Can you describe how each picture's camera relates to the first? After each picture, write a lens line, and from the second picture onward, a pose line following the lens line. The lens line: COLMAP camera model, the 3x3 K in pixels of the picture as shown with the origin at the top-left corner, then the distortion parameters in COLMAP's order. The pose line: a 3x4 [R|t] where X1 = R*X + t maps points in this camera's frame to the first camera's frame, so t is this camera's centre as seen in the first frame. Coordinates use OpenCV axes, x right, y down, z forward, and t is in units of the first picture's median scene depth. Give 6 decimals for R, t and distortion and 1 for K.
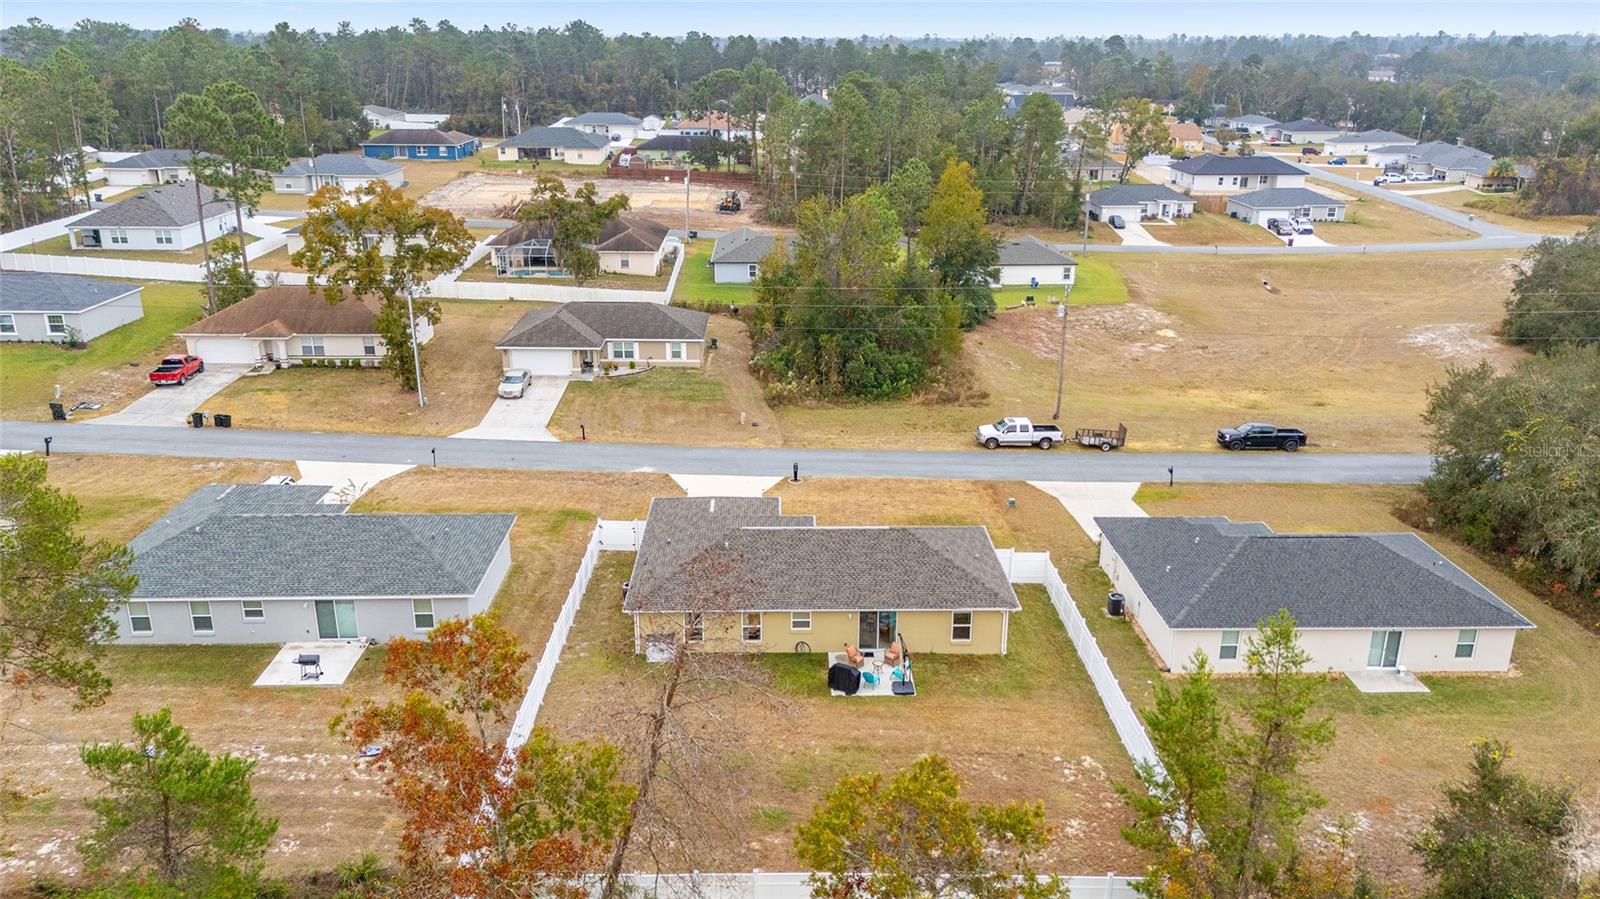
lens RADIAL K [[1183.2, 0, 800.0], [0, 1183.2, 449.5], [0, 0, 1]] dist [0.100557, -0.126544]
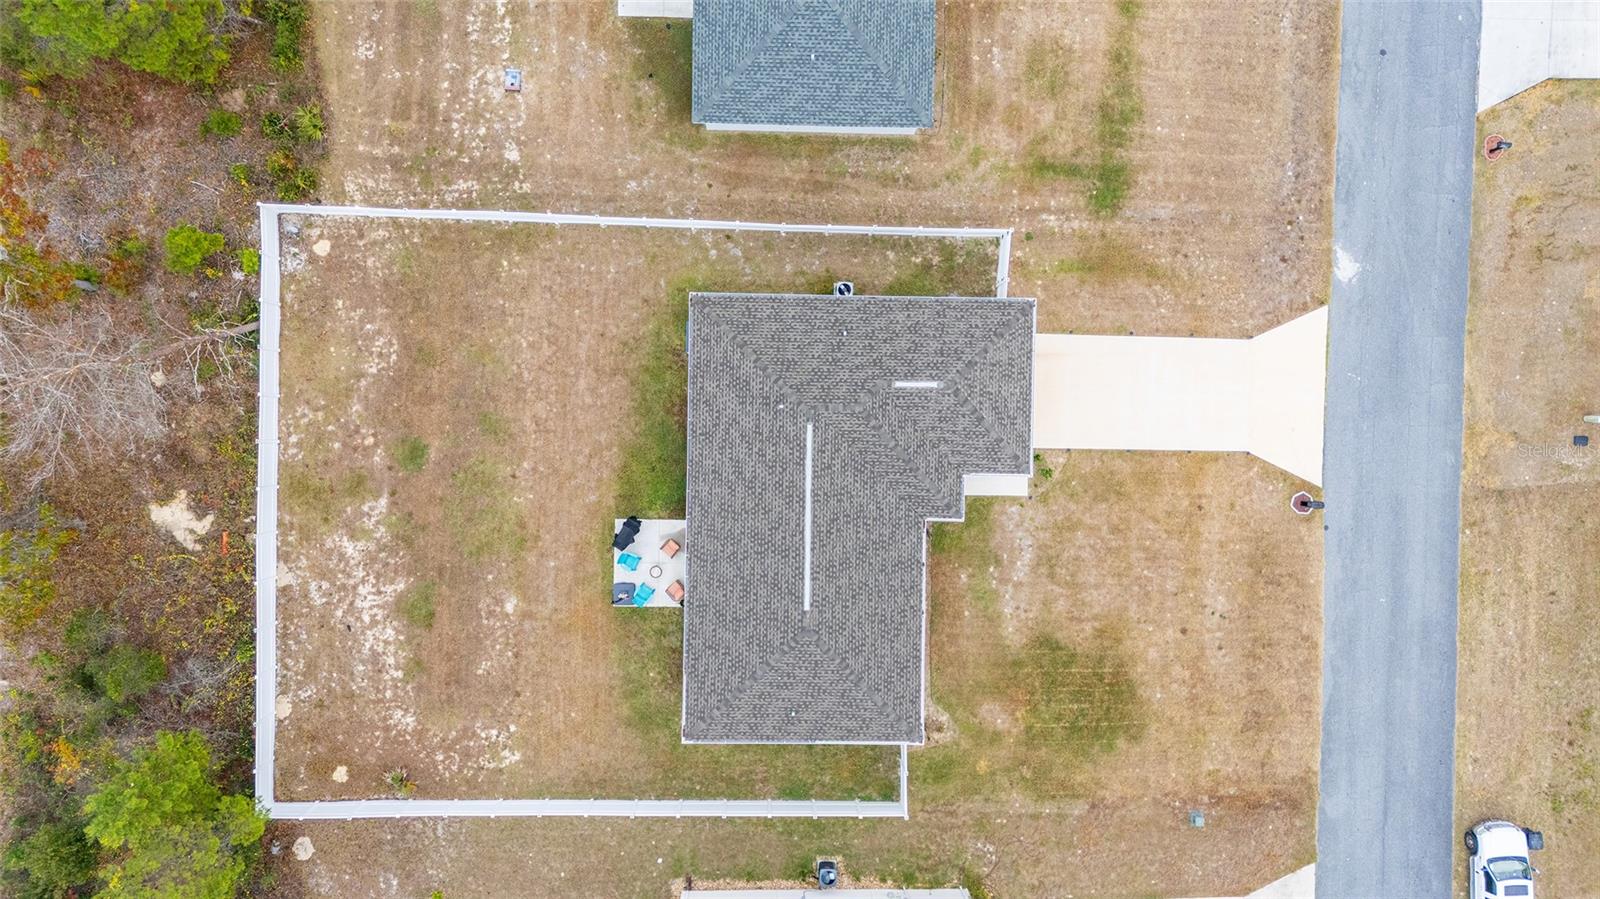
lens RADIAL K [[1183.2, 0, 800.0], [0, 1183.2, 449.5], [0, 0, 1]] dist [0.100557, -0.126544]
pose [[-0.036475, 0.999332, -0.002272, -0.018197], [-0.366769, -0.011272, 0.930244, -0.405582], [0.929597, 0.034764, 0.366935, 0.420685]]
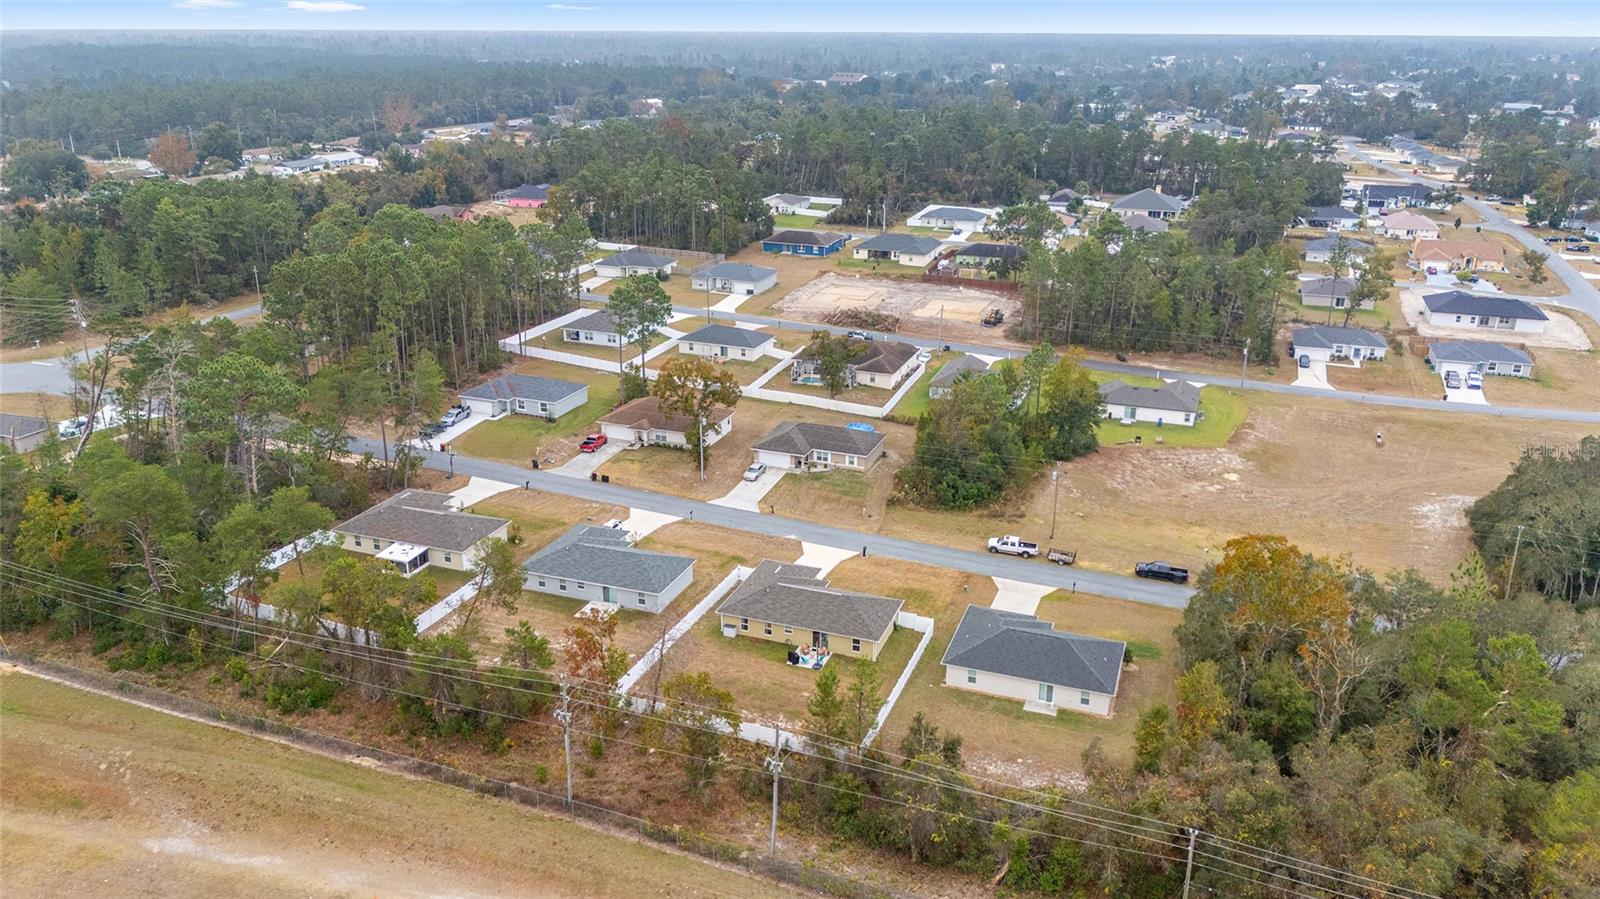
lens RADIAL K [[1183.2, 0, 800.0], [0, 1183.2, 449.5], [0, 0, 1]] dist [0.100557, -0.126544]
pose [[0.927884, 0.124413, -0.351501, 0.448037], [-0.119488, 0.992191, 0.035762, -0.162357], [0.353206, 0.008817, 0.935504, -0.642108]]
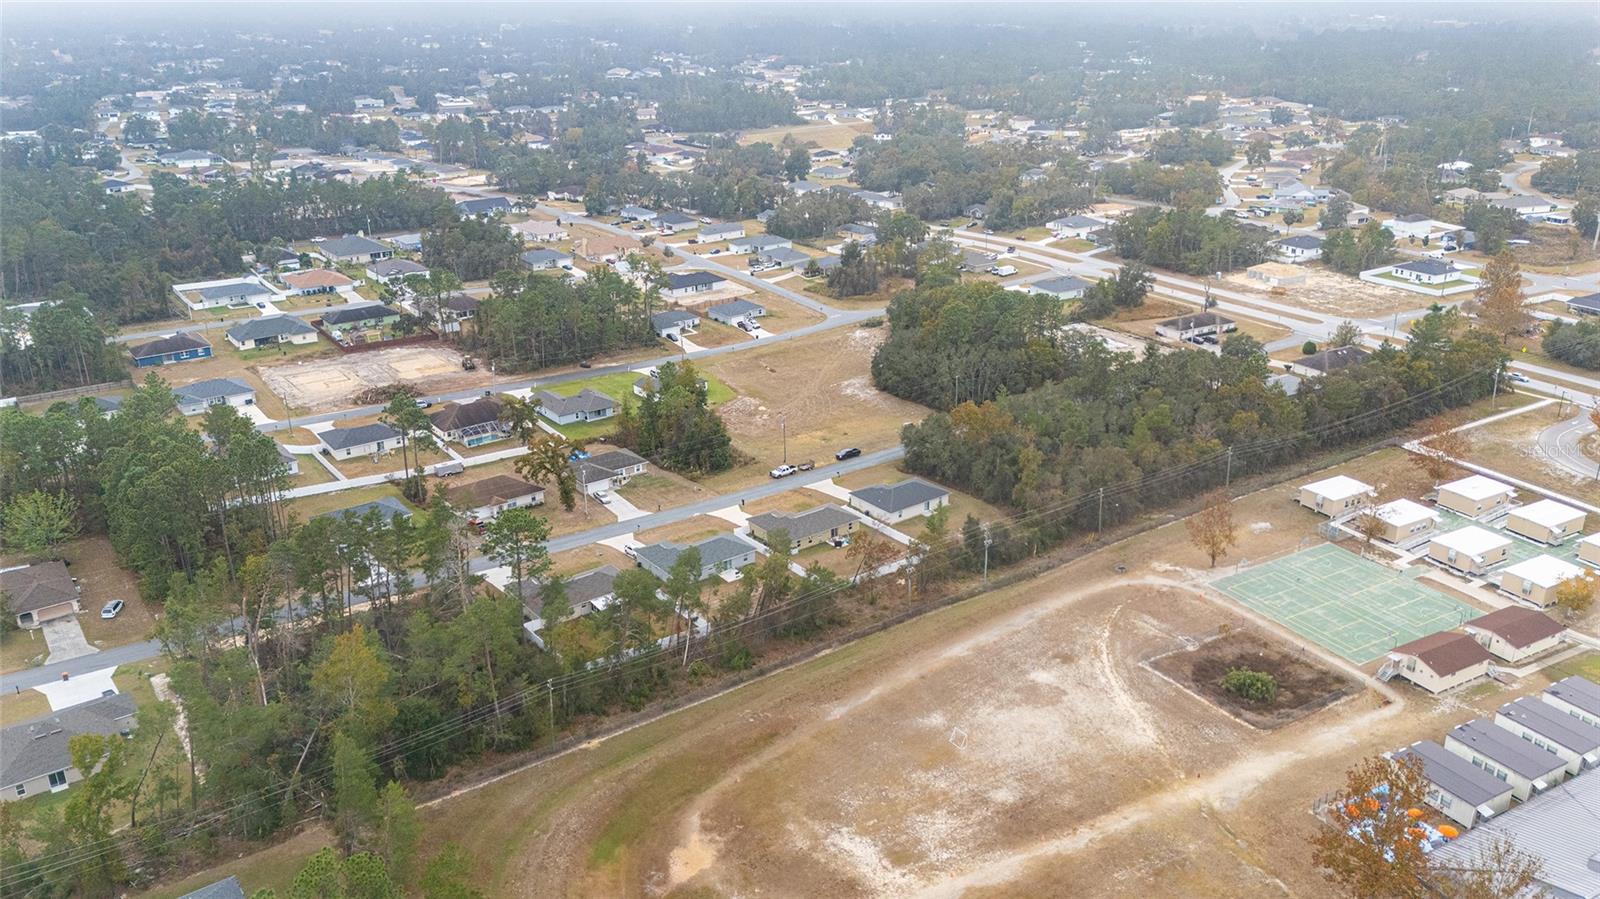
lens RADIAL K [[1253.4, 0, 816.2], [0, 1253.4, 427.8], [0, 0, 1]] dist [0.173459, -0.313489]
pose [[0.801311, -0.215466, 0.558100, -1.358591], [0.202882, 0.975480, 0.085309, -0.341006], [-0.562796, 0.044869, 0.825377, -1.495431]]
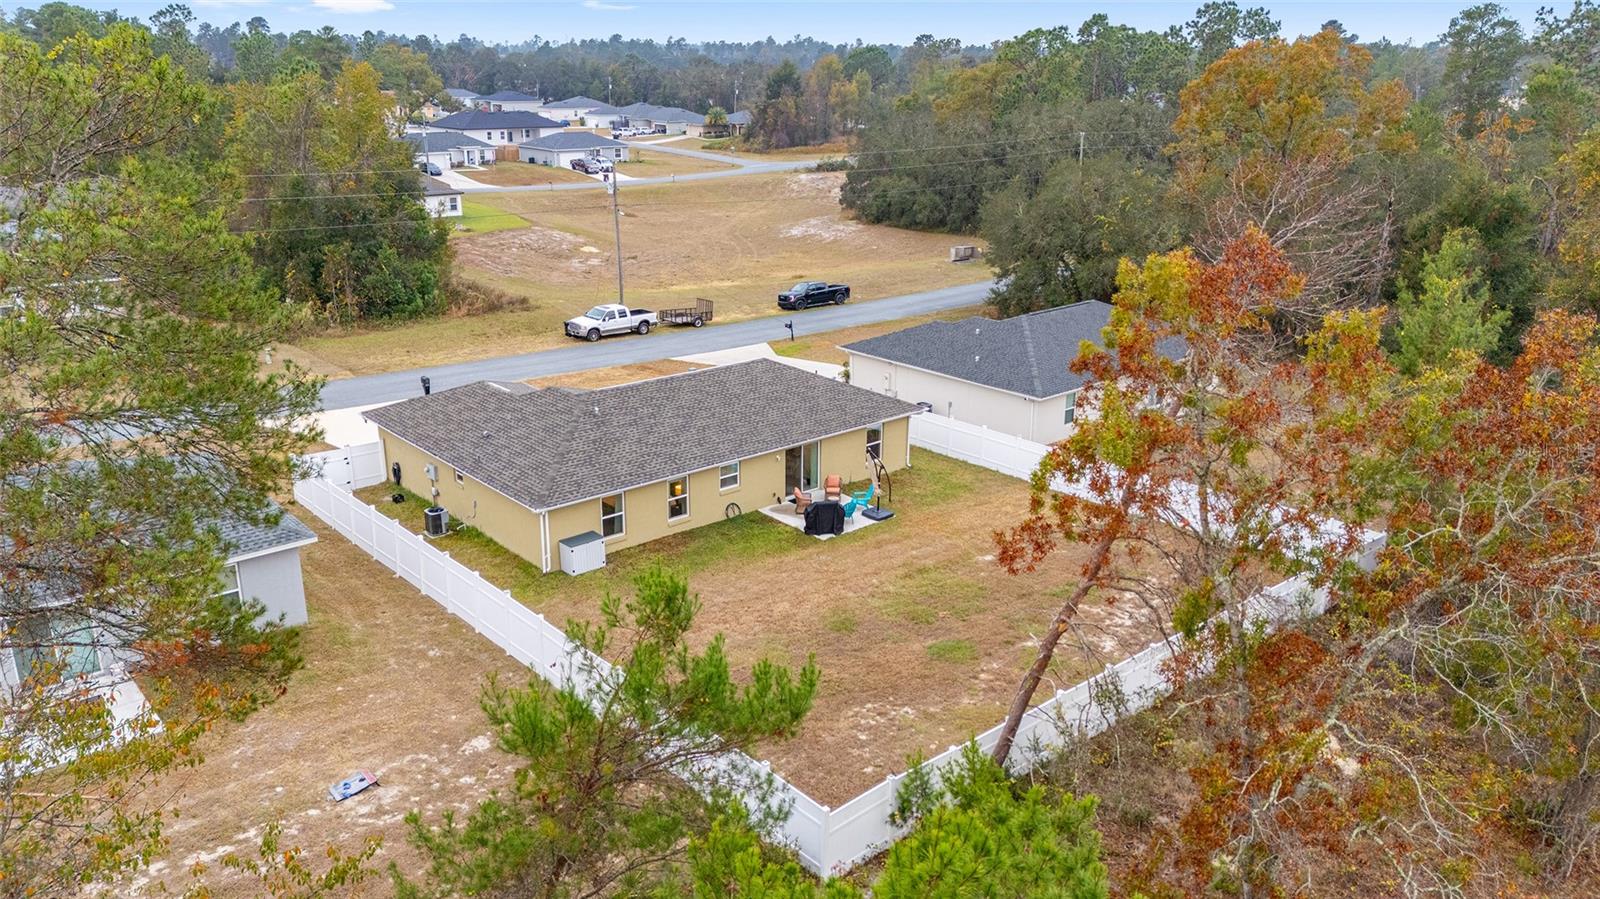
lens RADIAL K [[1183.2, 0, 800.0], [0, 1183.2, 449.5], [0, 0, 1]] dist [0.100557, -0.126544]
pose [[0.765103, -0.198803, 0.612450, -0.256025], [0.205307, 0.976820, 0.060598, 0.051564], [-0.610300, 0.079377, 0.788183, 0.202254]]
